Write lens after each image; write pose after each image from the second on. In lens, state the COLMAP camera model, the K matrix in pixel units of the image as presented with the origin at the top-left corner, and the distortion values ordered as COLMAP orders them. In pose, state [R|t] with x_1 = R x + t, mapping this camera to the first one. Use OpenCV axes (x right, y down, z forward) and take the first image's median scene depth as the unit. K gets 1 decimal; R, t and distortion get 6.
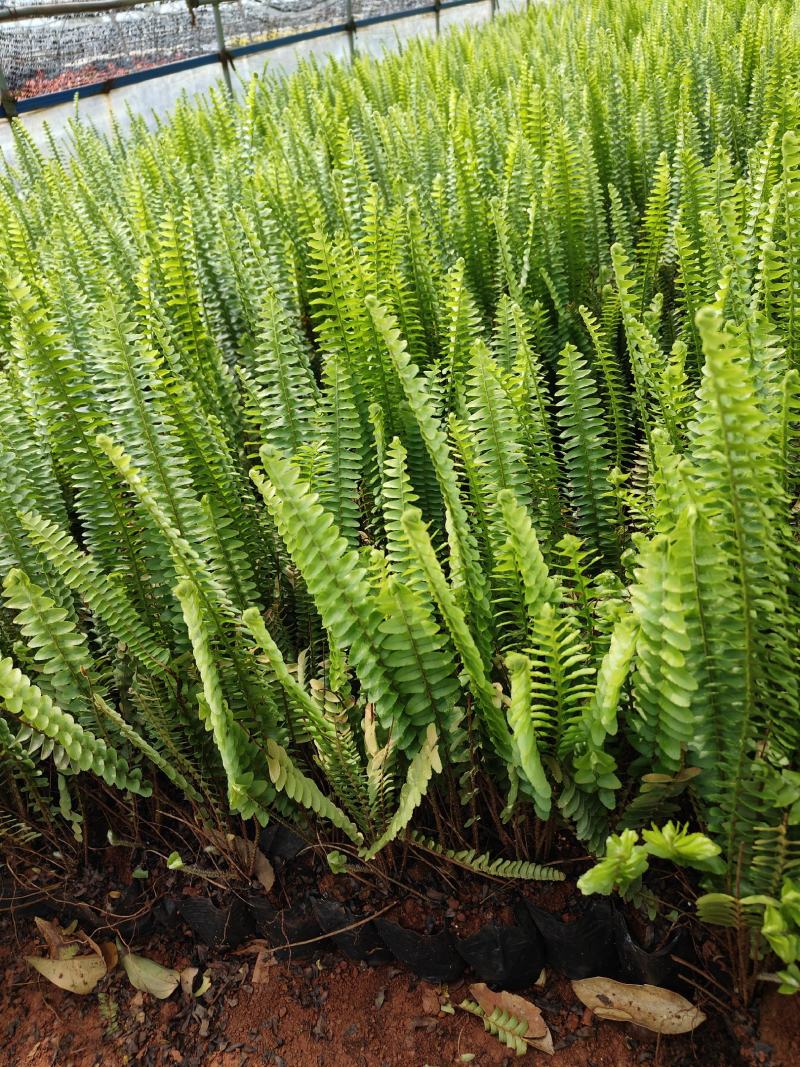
lens RADIAL K [[791.8, 0, 400.0], [0, 791.8, 533.5], [0, 0, 1]] dist [0.008523, 0.001971]
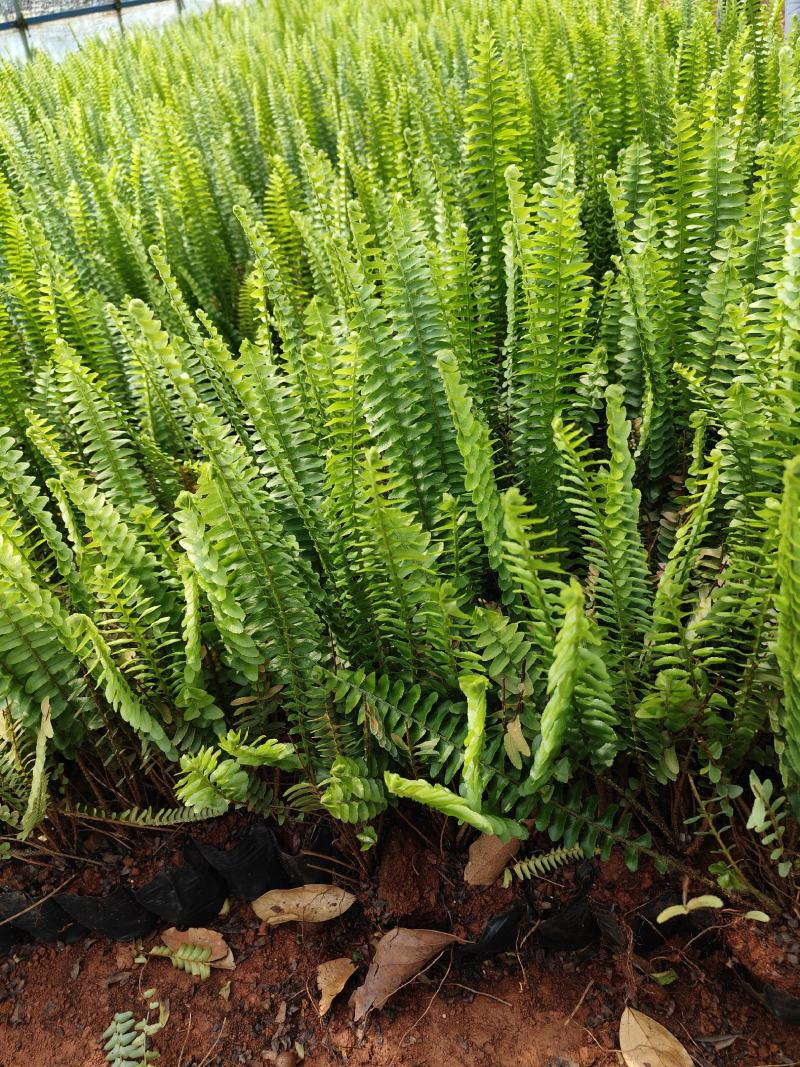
lens RADIAL K [[781.2, 0, 396.8], [0, 781.2, 528.6], [0, 0, 1]] dist [0.011306, 0.003128]
pose [[0.955004, -0.145596, 0.258399, 0.208671], [0.144900, 0.989205, 0.021844, 0.048950], [-0.258790, 0.016581, 0.965791, -0.132058]]
